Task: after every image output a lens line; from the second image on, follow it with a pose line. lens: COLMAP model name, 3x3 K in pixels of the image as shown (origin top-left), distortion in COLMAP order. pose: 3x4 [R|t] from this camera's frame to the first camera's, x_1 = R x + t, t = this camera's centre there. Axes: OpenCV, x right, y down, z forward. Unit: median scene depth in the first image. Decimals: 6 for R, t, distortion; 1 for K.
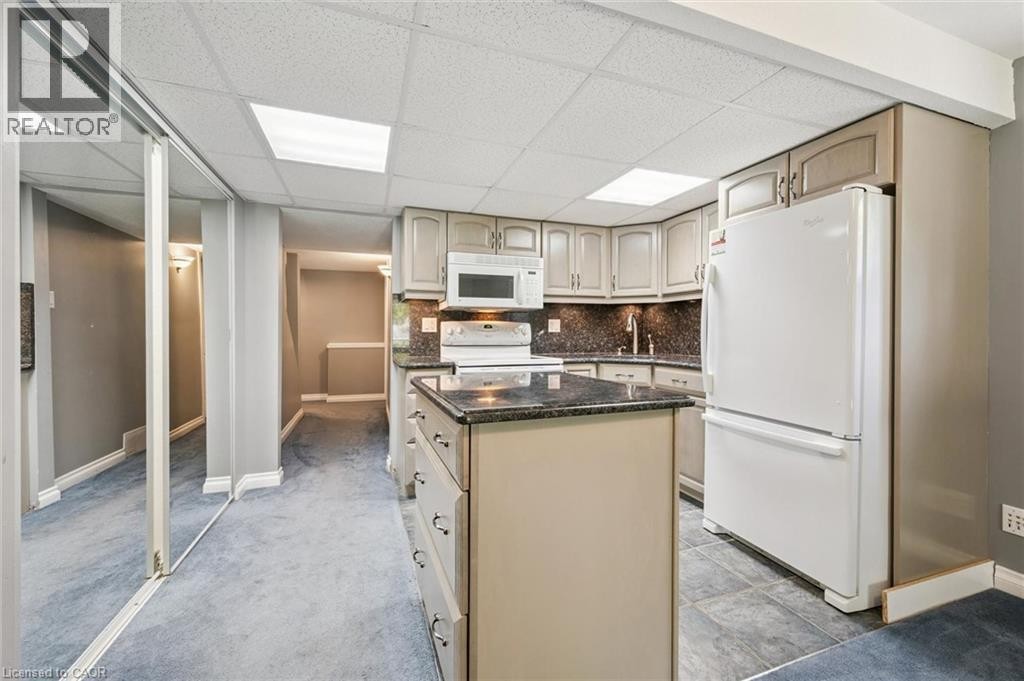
lens RADIAL K [[403.5, 0, 509.4], [0, 403.5, 338.1], [0, 0, 1]] dist [-0.011050, 0.000748]
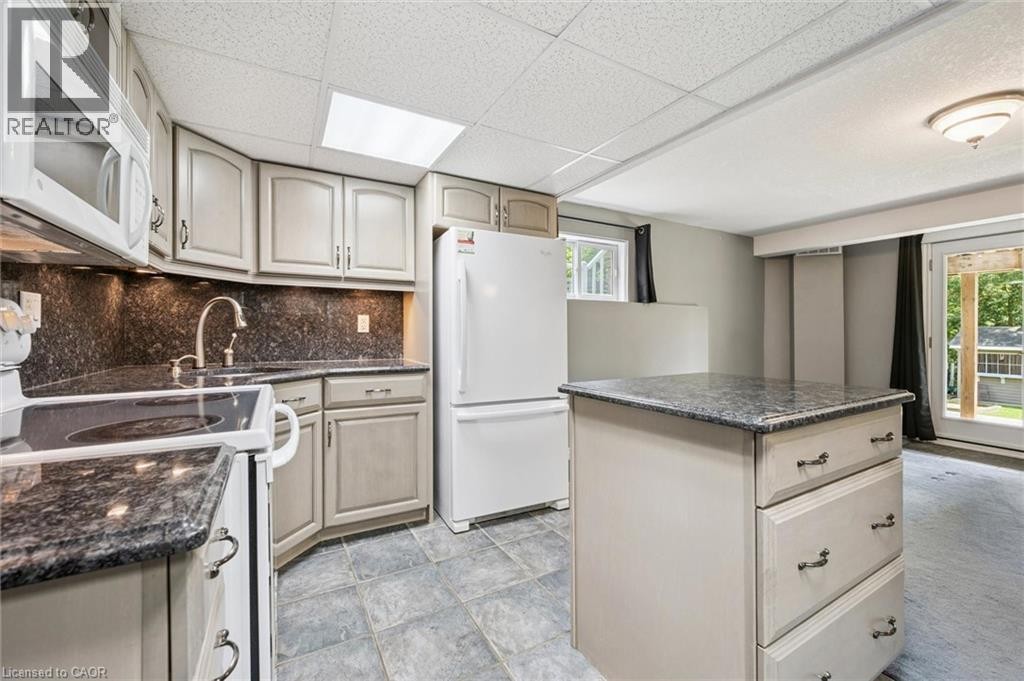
lens RADIAL K [[403.5, 0, 509.5], [0, 403.5, 334.0], [0, 0, 1]] dist [-0.011050, 0.000748]
pose [[-0.151219, -0.008235, 0.988466, -0.506531], [0.010400, 0.999897, 0.009921, -0.013959], [-0.988446, 0.011781, -0.151117, 1.061227]]
